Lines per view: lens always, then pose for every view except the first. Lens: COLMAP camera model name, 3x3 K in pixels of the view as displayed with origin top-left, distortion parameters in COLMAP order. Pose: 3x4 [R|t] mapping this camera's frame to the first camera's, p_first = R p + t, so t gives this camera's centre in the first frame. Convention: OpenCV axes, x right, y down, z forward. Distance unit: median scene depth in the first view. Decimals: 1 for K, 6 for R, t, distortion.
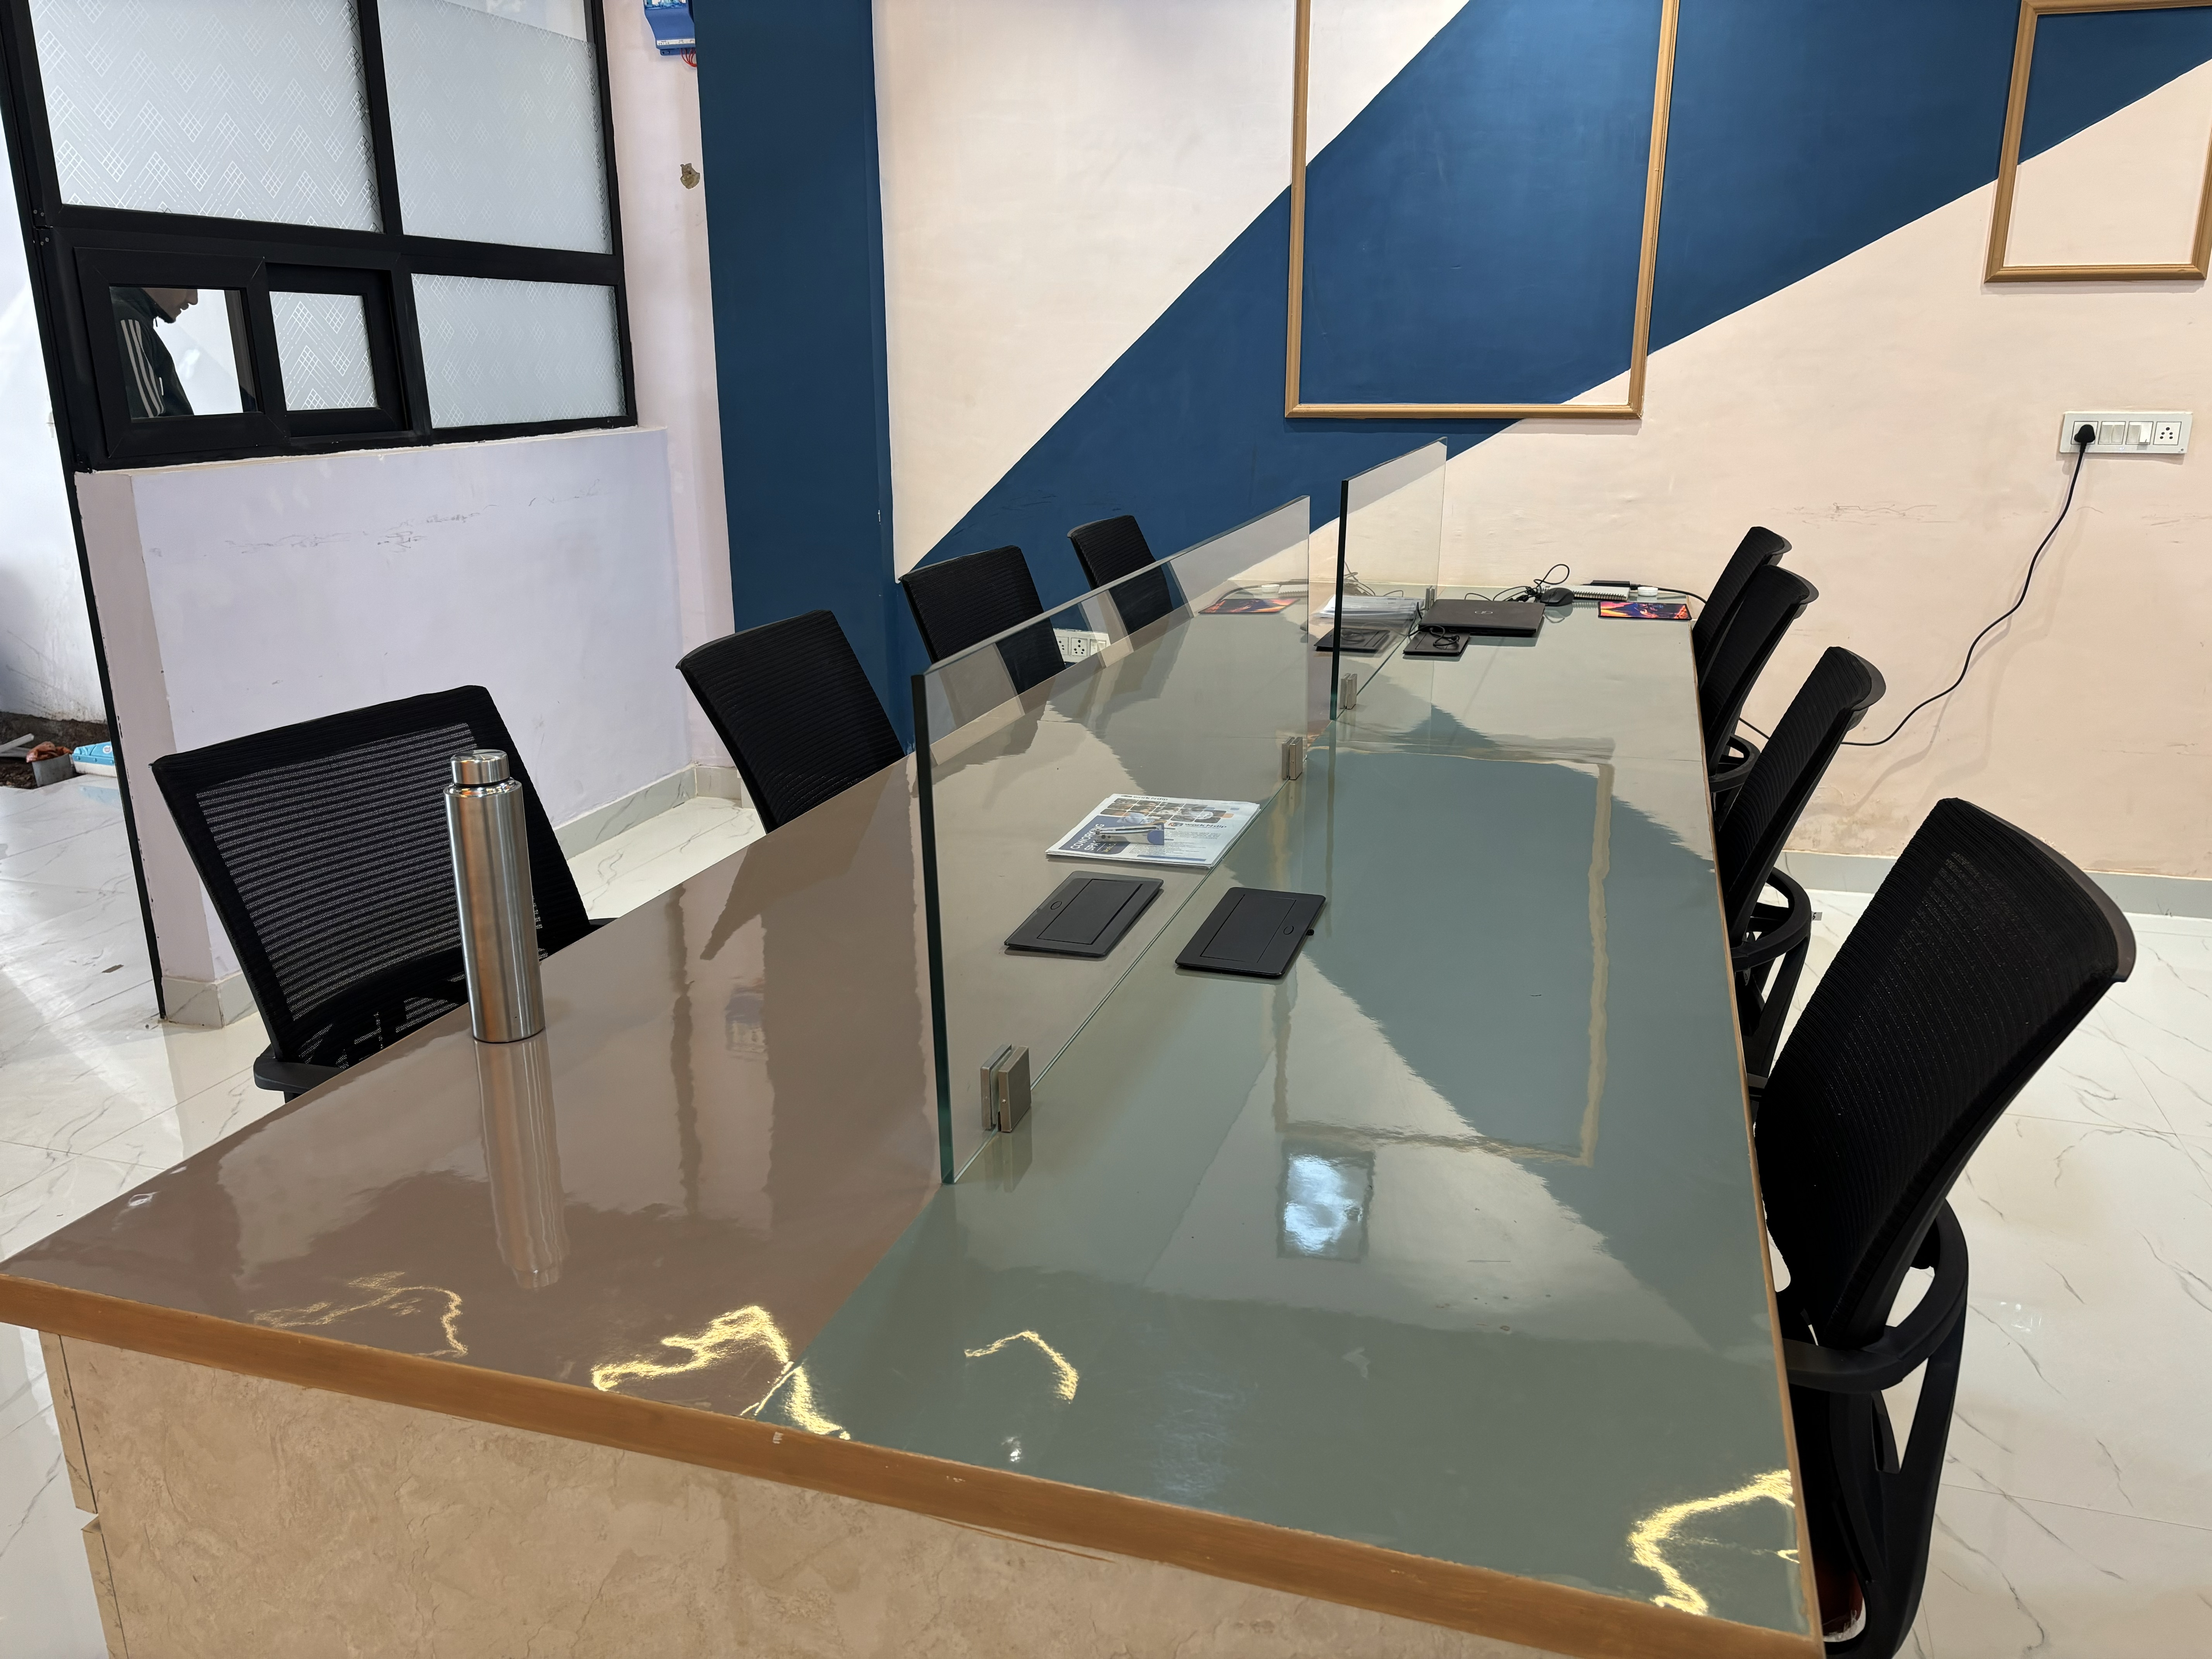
lens RADIAL K [[1706.2, 0, 1105.9], [0, 1706.2, 832.5], [0, 0, 1]] dist [0.031134, -0.002705]
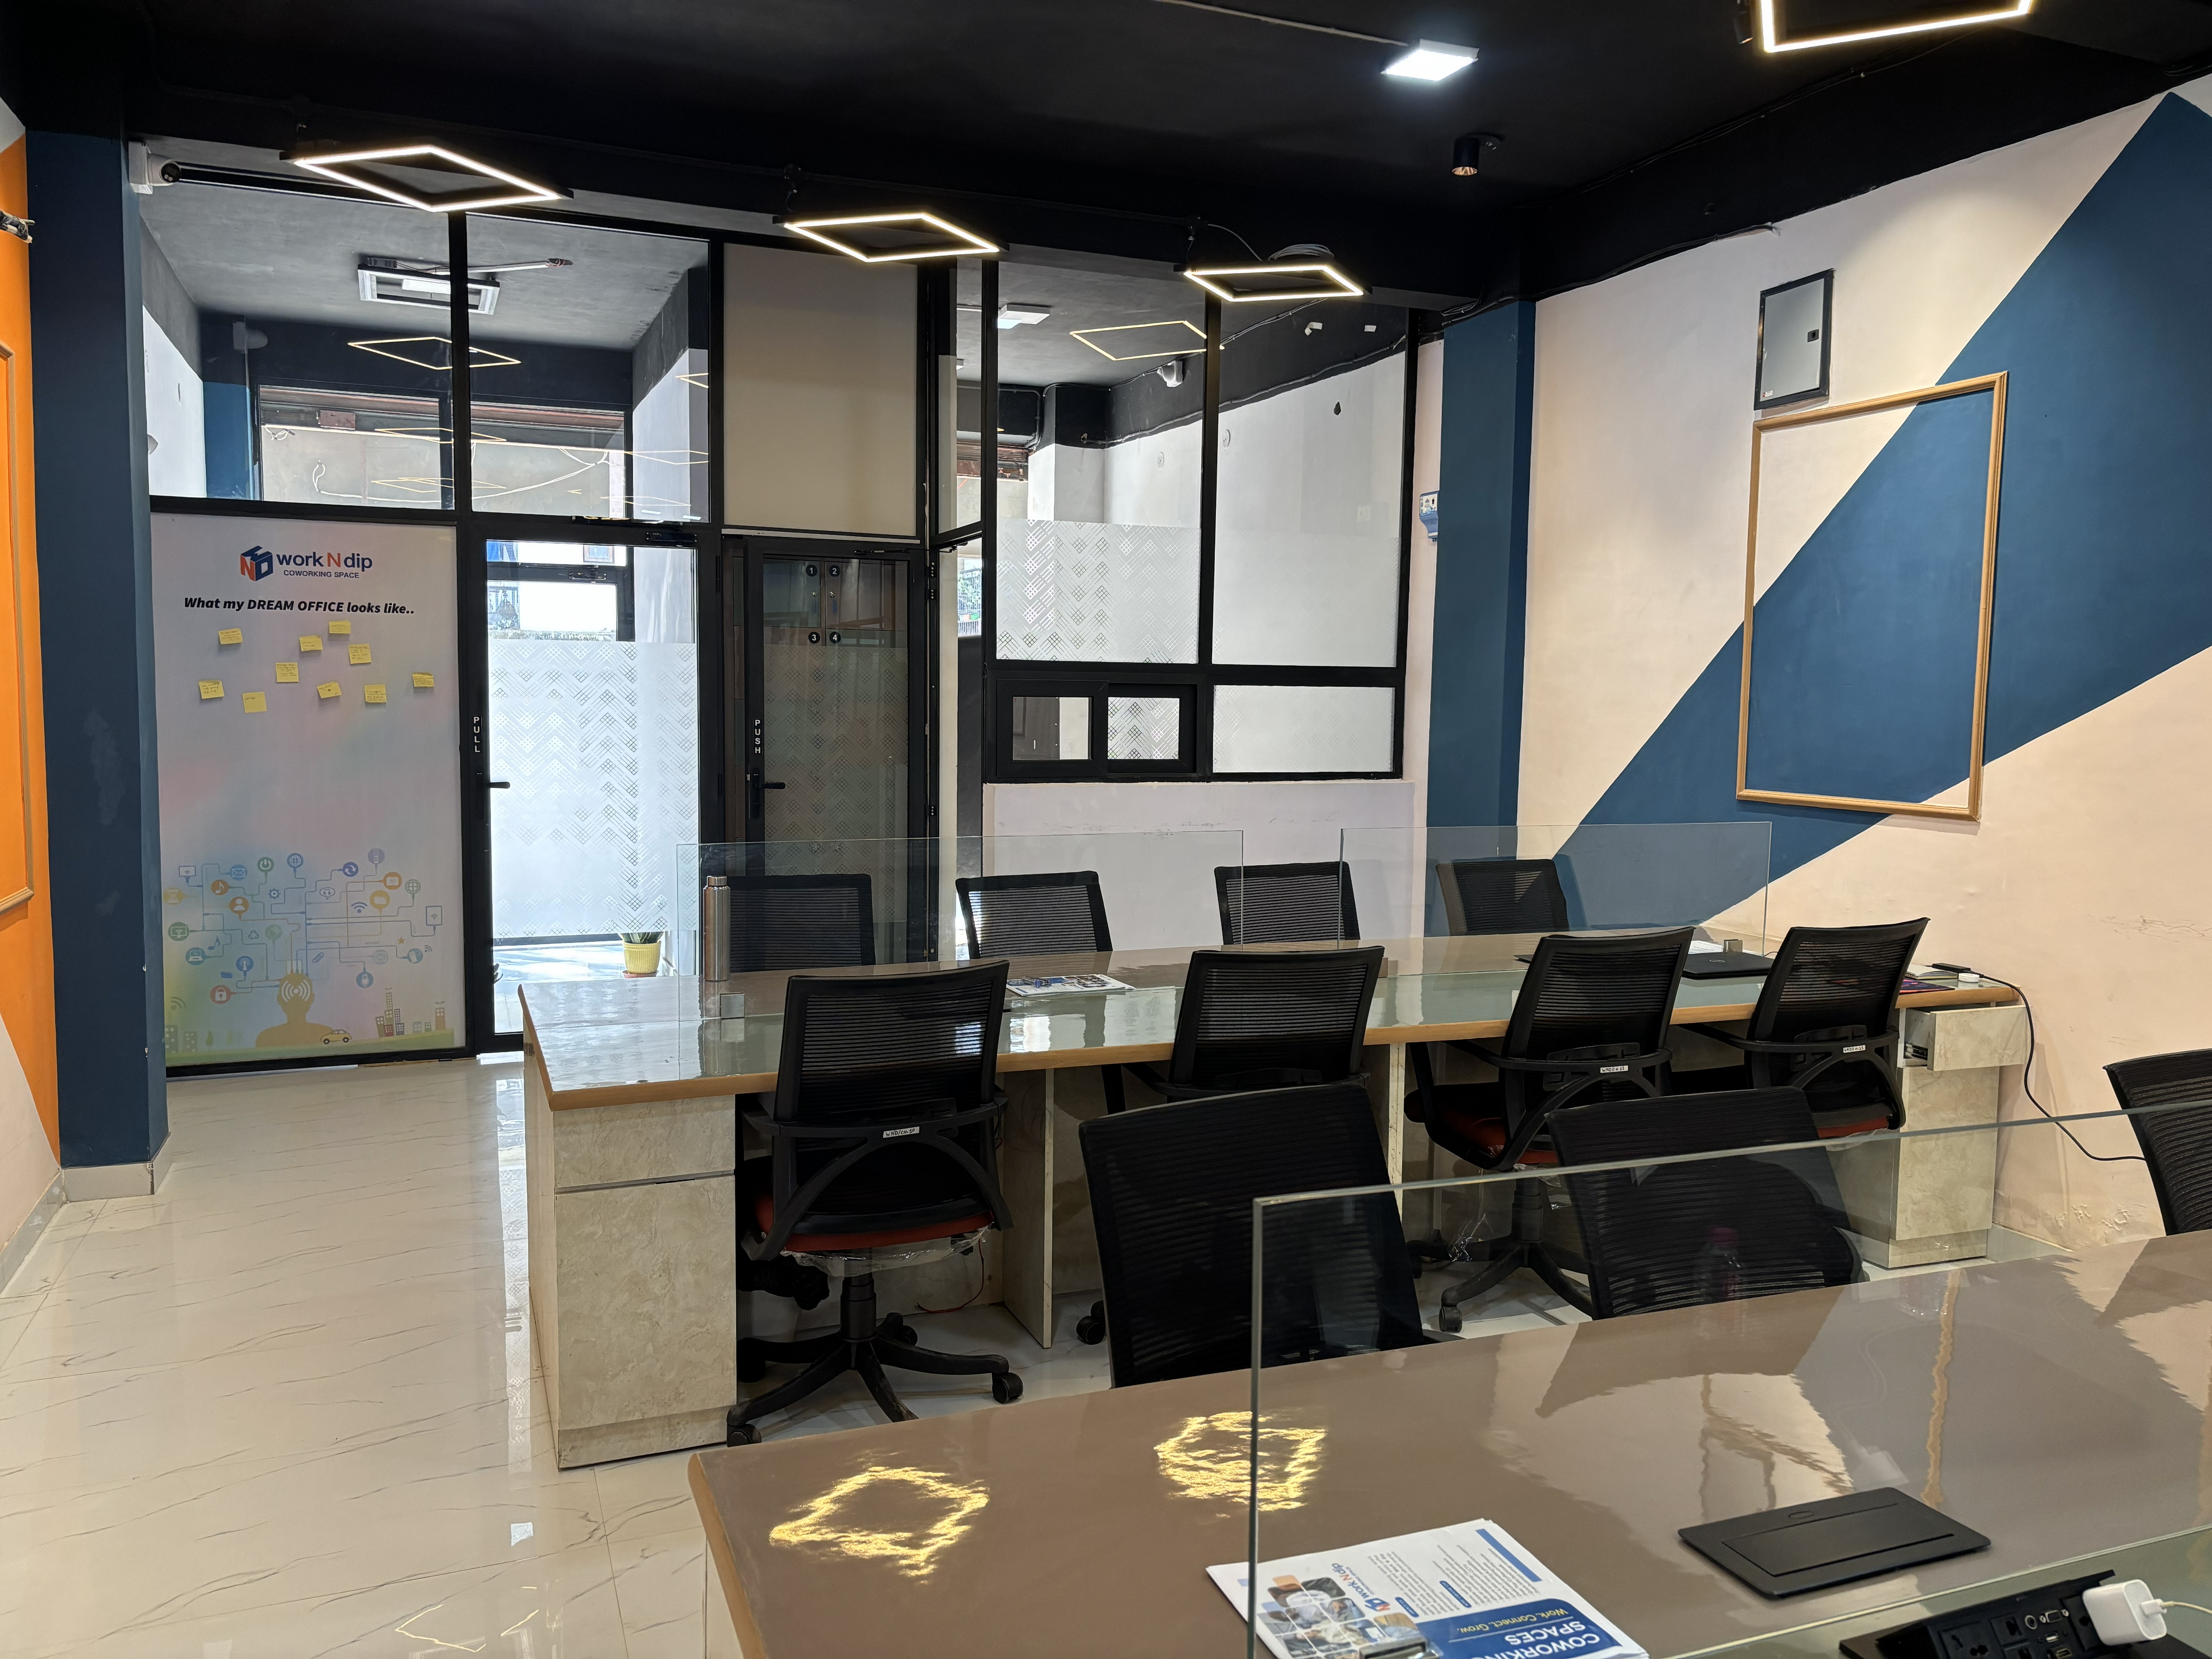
lens RADIAL K [[1706.2, 0, 1114.0], [0, 1706.2, 834.6], [0, 0, 1]] dist [0.031134, -0.002705]
pose [[0.619836, 0.081159, -0.780523, 0.834254], [-0.230734, 0.969520, -0.082422, -0.015760], [0.750043, 0.231181, 0.619670, -0.092042]]
